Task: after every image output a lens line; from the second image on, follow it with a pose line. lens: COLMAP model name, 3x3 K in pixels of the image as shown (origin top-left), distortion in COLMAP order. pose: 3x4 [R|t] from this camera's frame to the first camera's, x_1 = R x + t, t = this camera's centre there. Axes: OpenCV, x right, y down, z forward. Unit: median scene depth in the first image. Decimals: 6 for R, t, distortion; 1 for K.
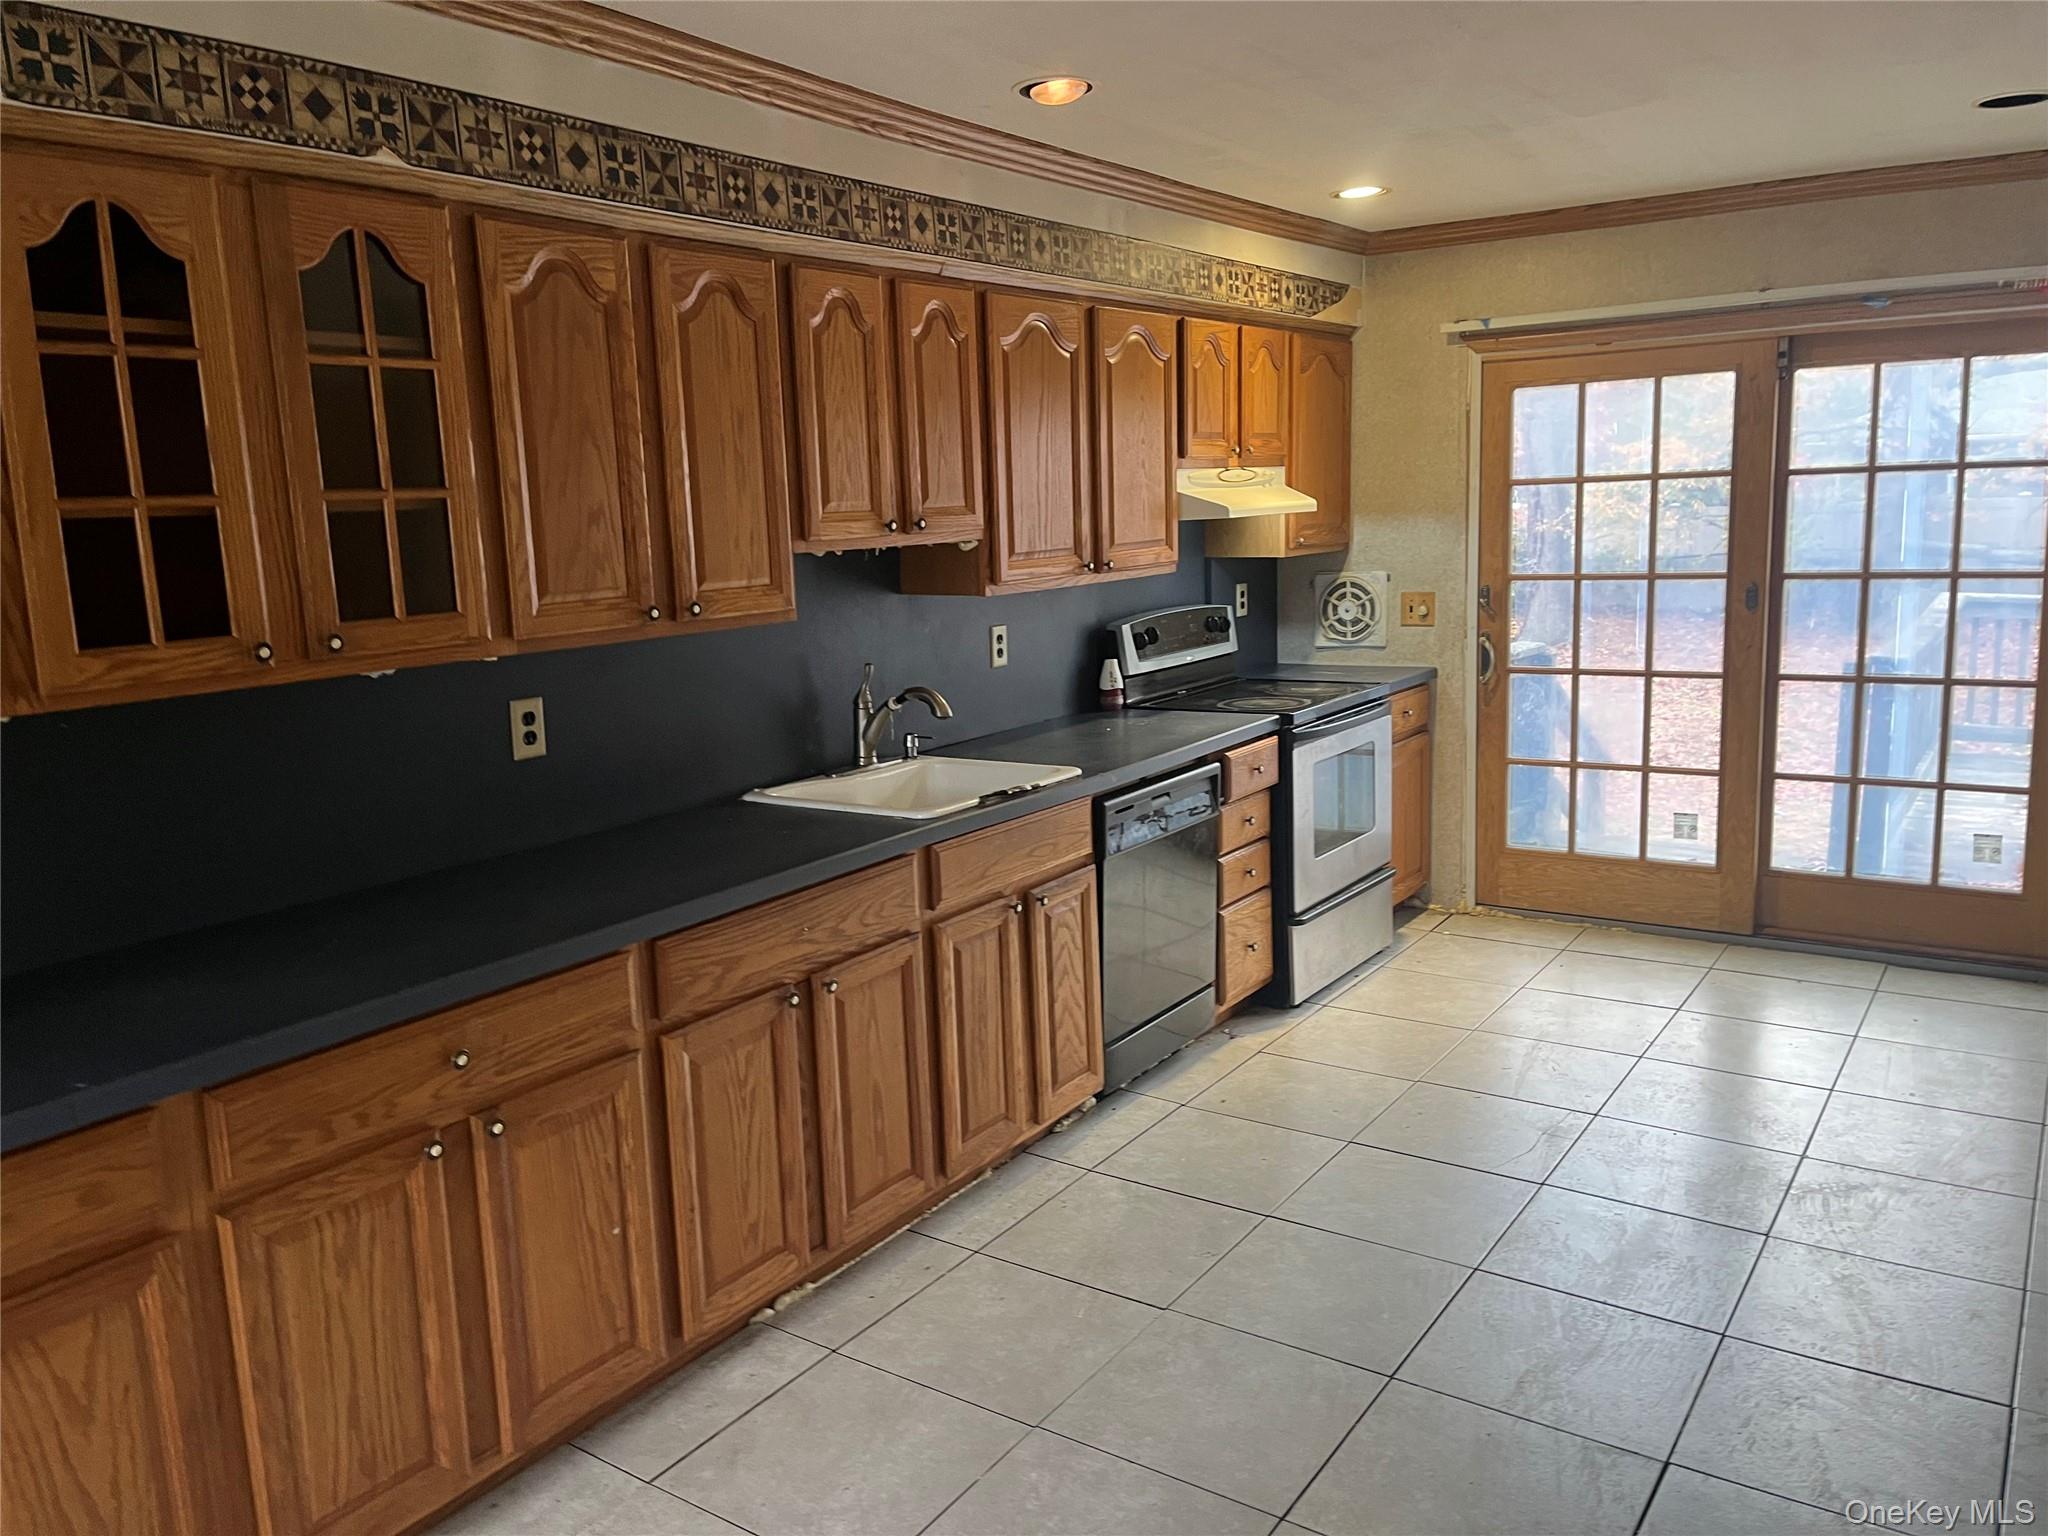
lens RADIAL K [[1547.9, 0, 1024.0], [0, 1547.9, 768.0], [0, 0, 1]] dist [0.039682, -0.000130]
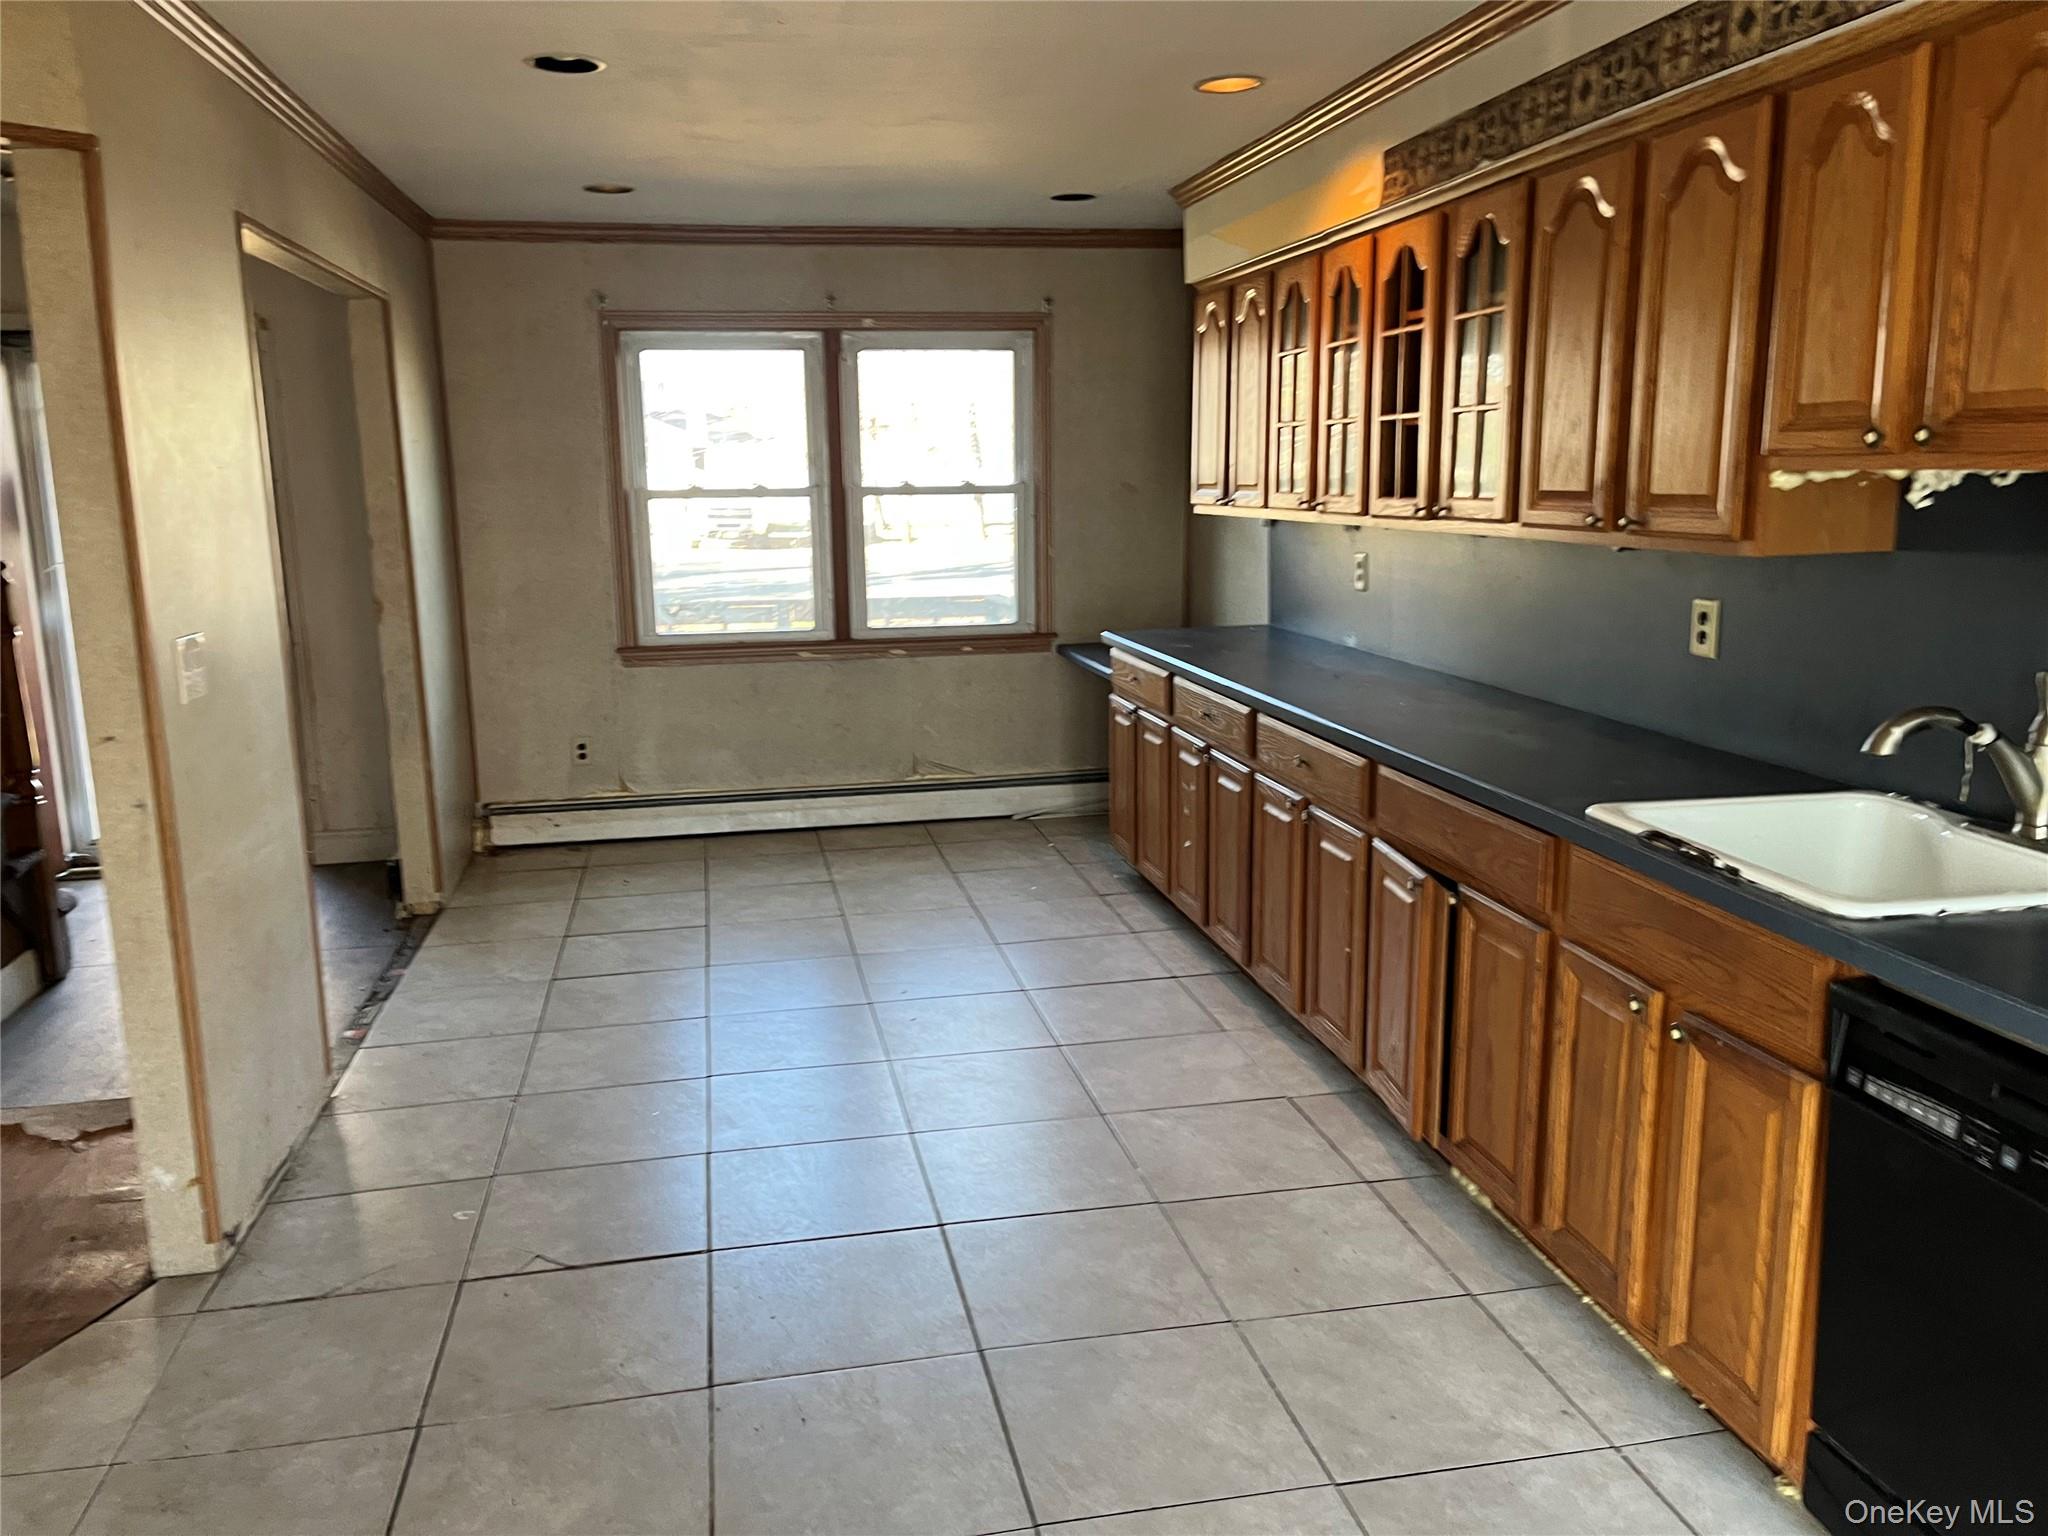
lens RADIAL K [[1586.6, 0, 1024.0], [0, 1586.6, 768.0], [0, 0, 1]] dist [0.034943, -0.000684]
pose [[-0.691519, 0.180835, -0.699357, 0.747494], [-0.088748, 0.939555, 0.330696, -0.246830], [0.716886, 0.290749, -0.633671, 1.369185]]
